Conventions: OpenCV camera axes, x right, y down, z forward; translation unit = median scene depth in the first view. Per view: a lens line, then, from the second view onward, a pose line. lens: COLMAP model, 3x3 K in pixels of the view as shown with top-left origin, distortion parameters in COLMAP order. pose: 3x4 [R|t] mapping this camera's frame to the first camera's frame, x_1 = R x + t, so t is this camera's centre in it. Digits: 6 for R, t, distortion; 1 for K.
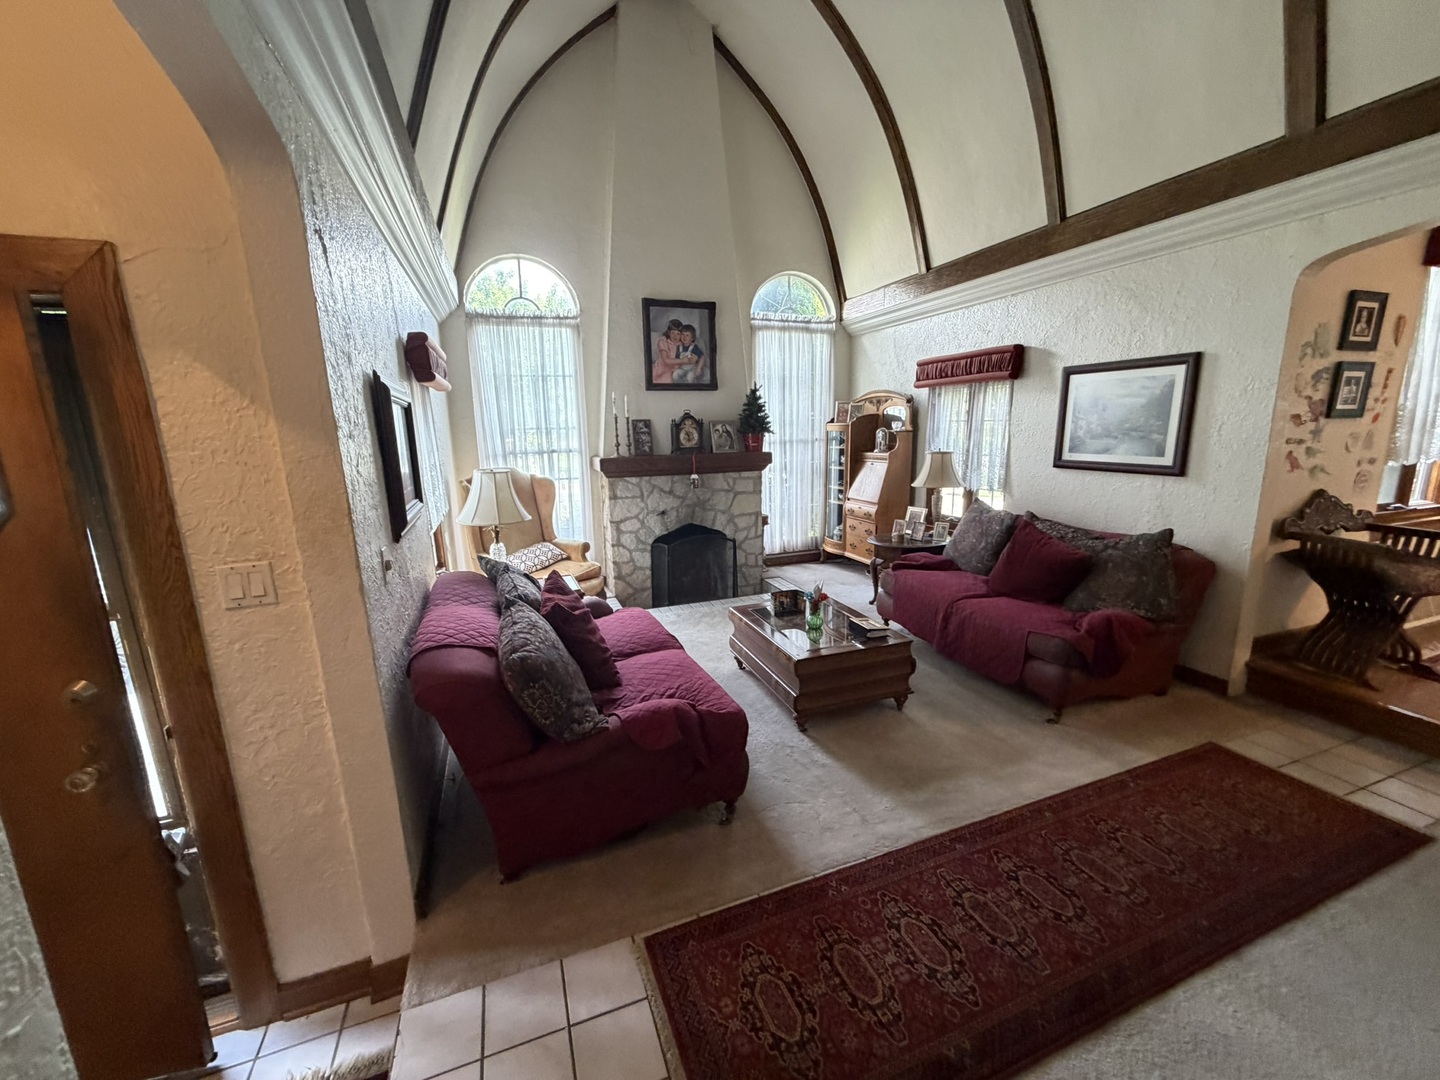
lens RADIAL K [[575.1, 0, 714.7], [0, 575.1, 539.8], [0, 0, 1]] dist [-0.002537, 0.000484]
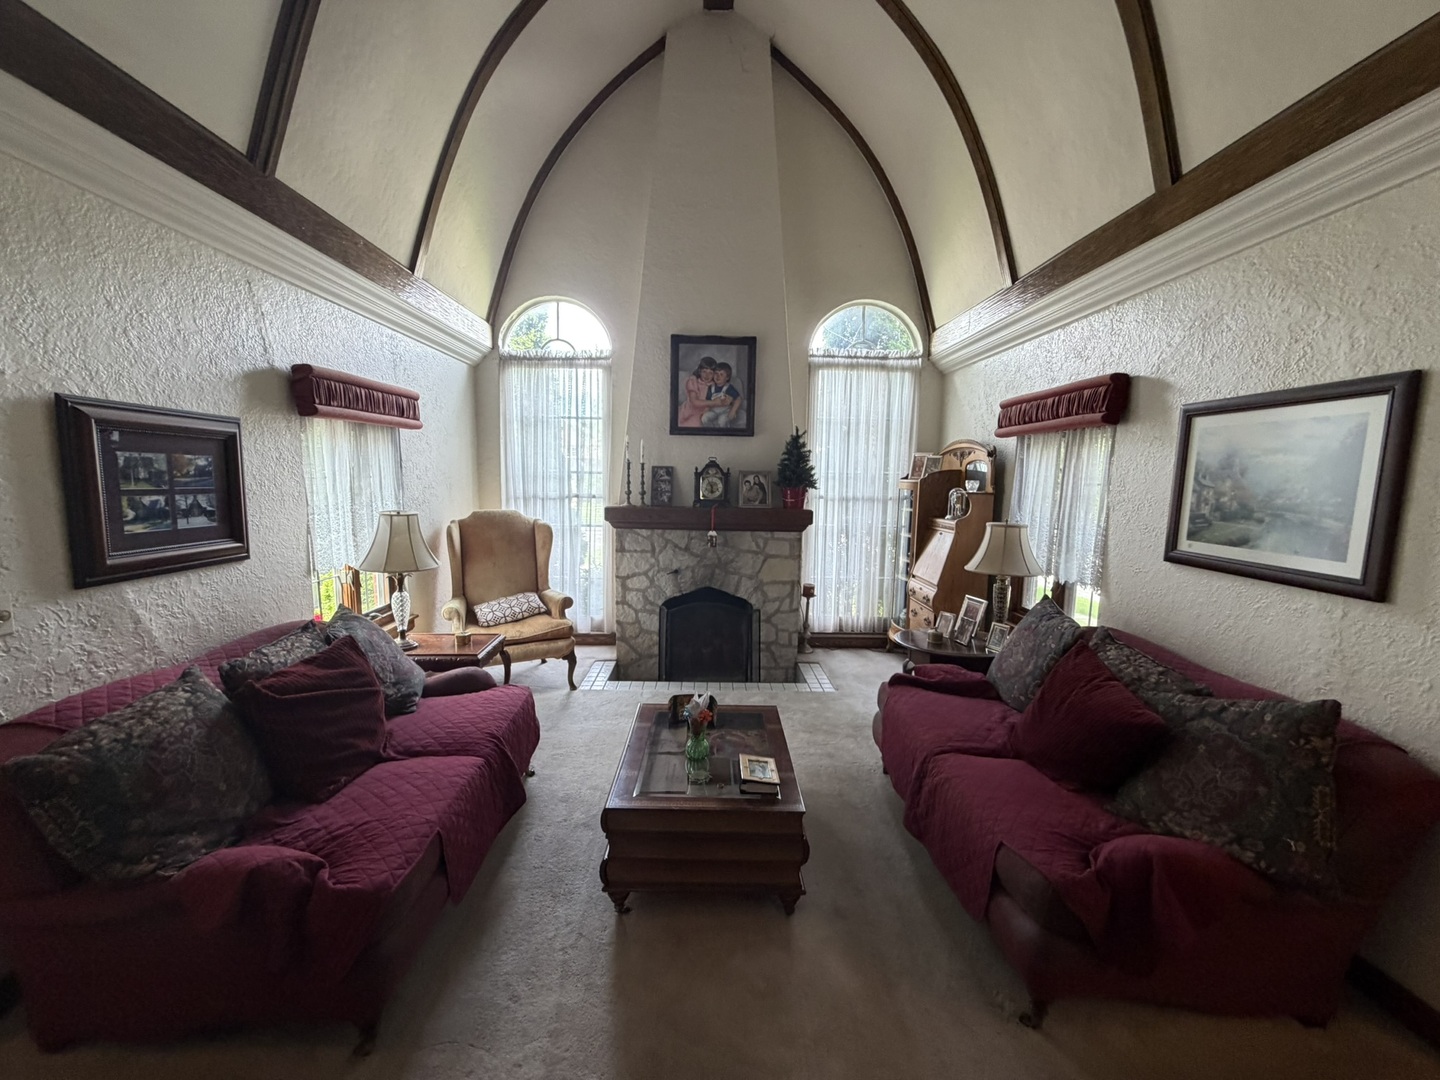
lens RADIAL K [[575.1, 0, 714.7], [0, 575.1, 540.1], [0, 0, 1]] dist [-0.002537, 0.000484]
pose [[0.943433, 0.075608, -0.322827, 0.253764], [-0.102475, 0.992475, -0.067030, -0.043427], [0.315330, 0.096320, 0.944081, 0.191421]]
